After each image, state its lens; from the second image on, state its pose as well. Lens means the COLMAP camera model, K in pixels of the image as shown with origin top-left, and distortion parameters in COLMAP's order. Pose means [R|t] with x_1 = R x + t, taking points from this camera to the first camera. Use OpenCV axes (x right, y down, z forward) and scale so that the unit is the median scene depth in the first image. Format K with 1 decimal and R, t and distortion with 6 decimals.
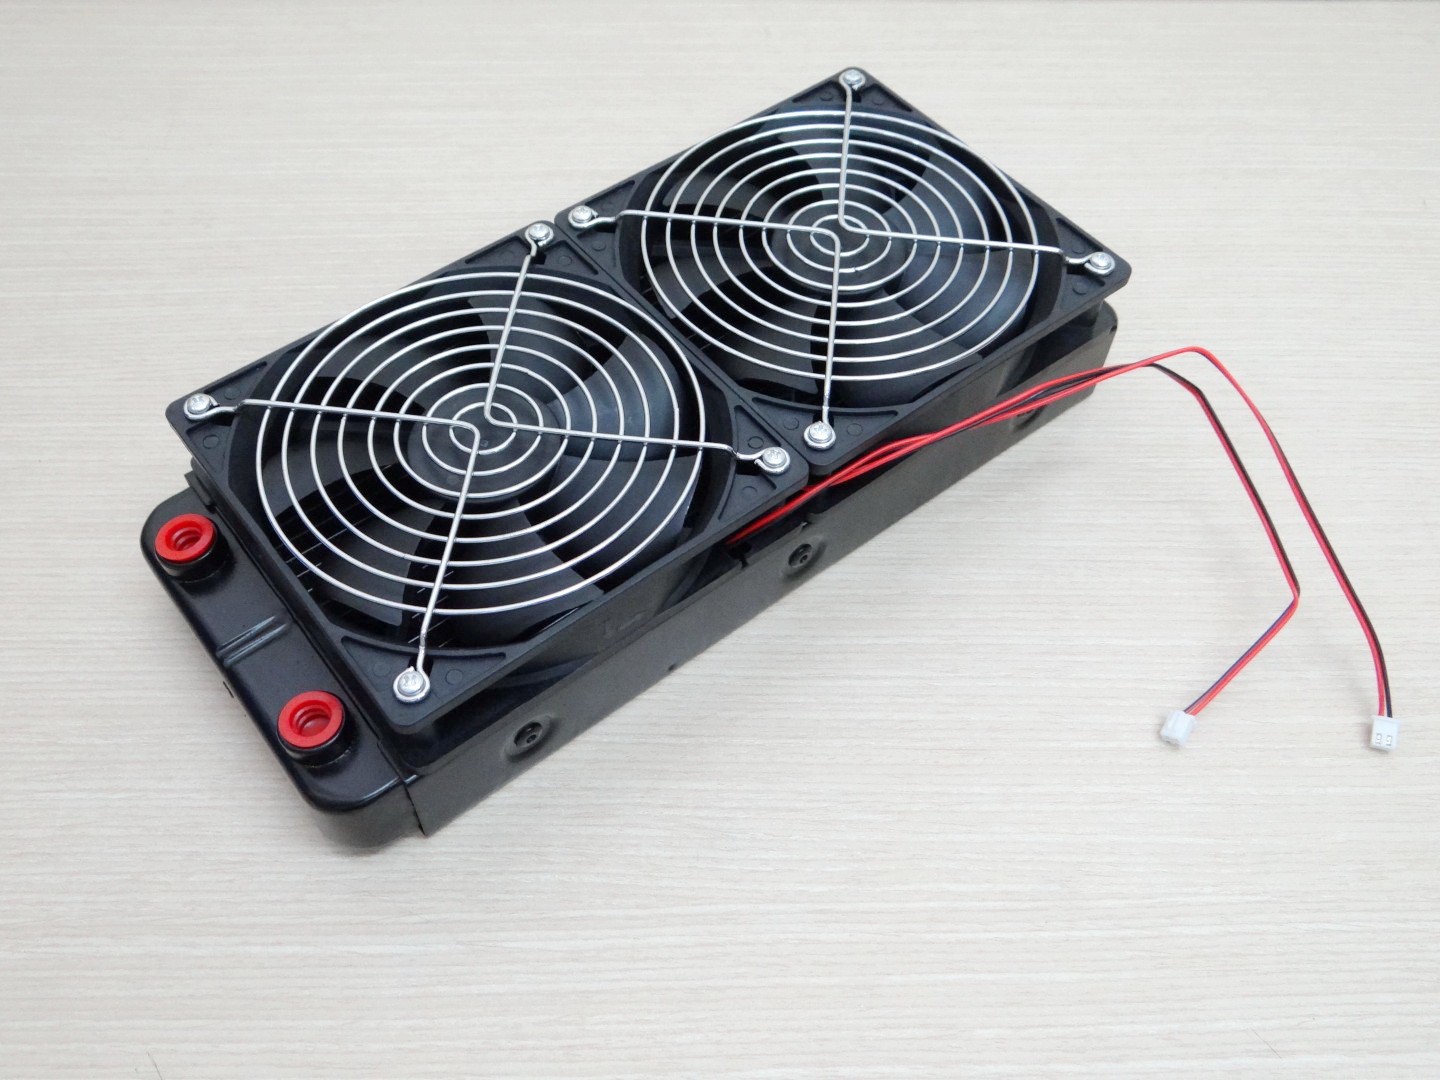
lens RADIAL K [[1325.9, 0, 715.1], [0, 1325.9, 546.9], [0, 0, 1]] dist [-0.002235, 0.000000]
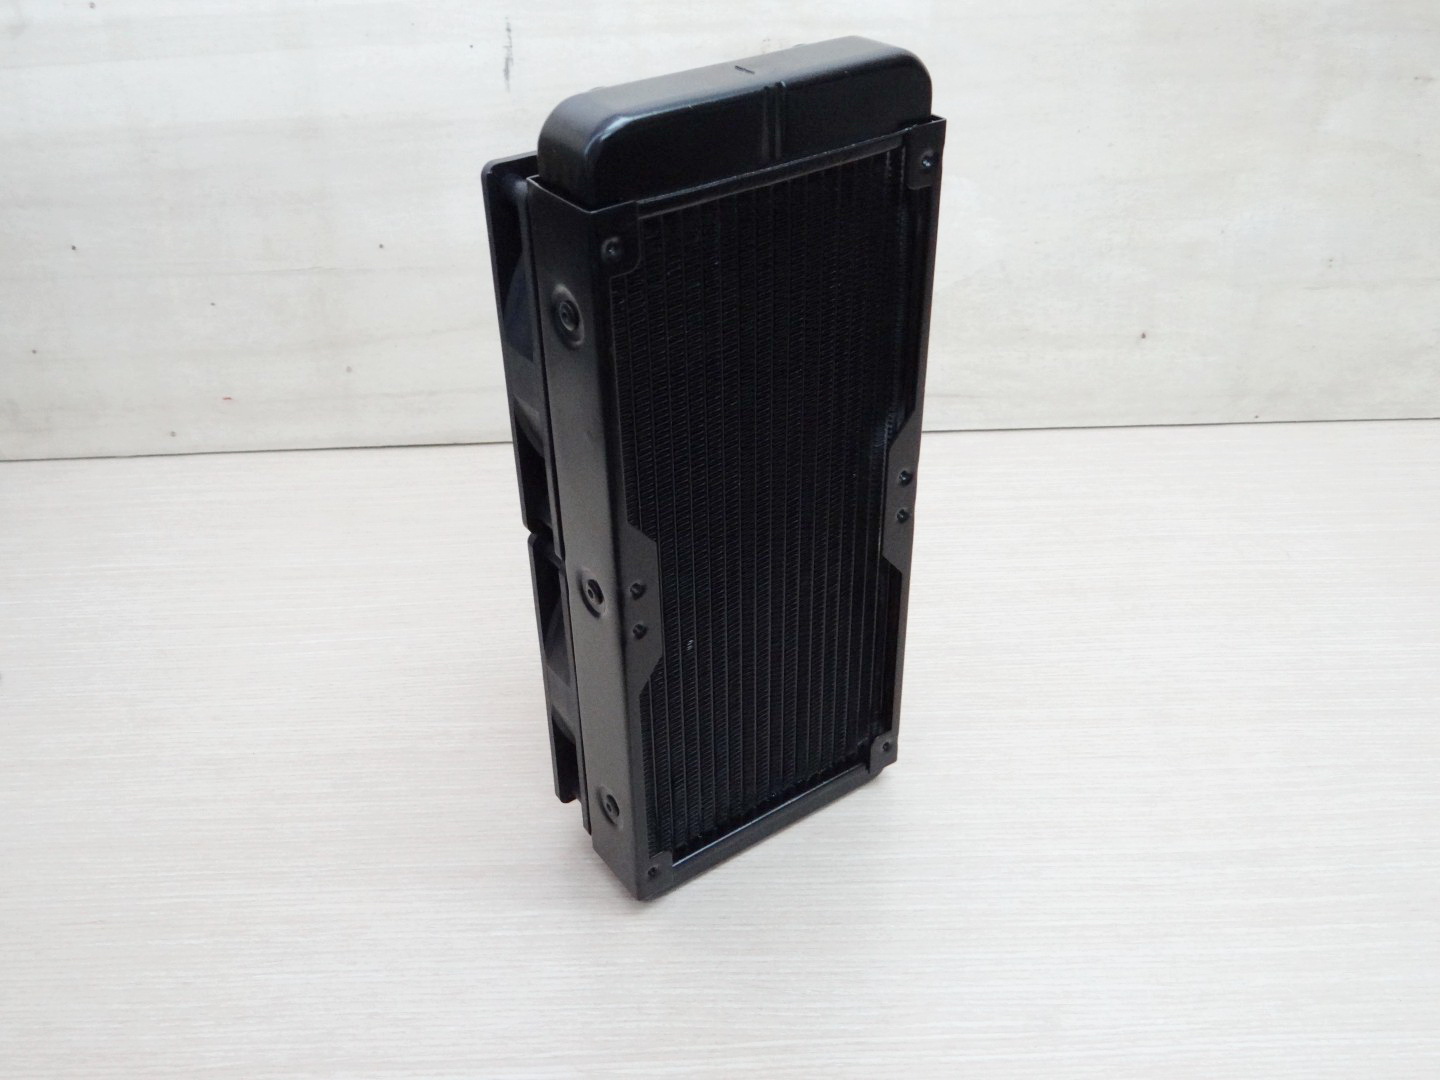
lens RADIAL K [[1325.9, 0, 709.7], [0, 1325.9, 543.9], [0, 0, 1]] dist [-0.002235, 0.000000]
pose [[0.999361, -0.030549, -0.018574, -0.024746], [0.021978, 0.934682, -0.354805, 0.258224], [0.028199, 0.354170, 0.934756, -0.356084]]
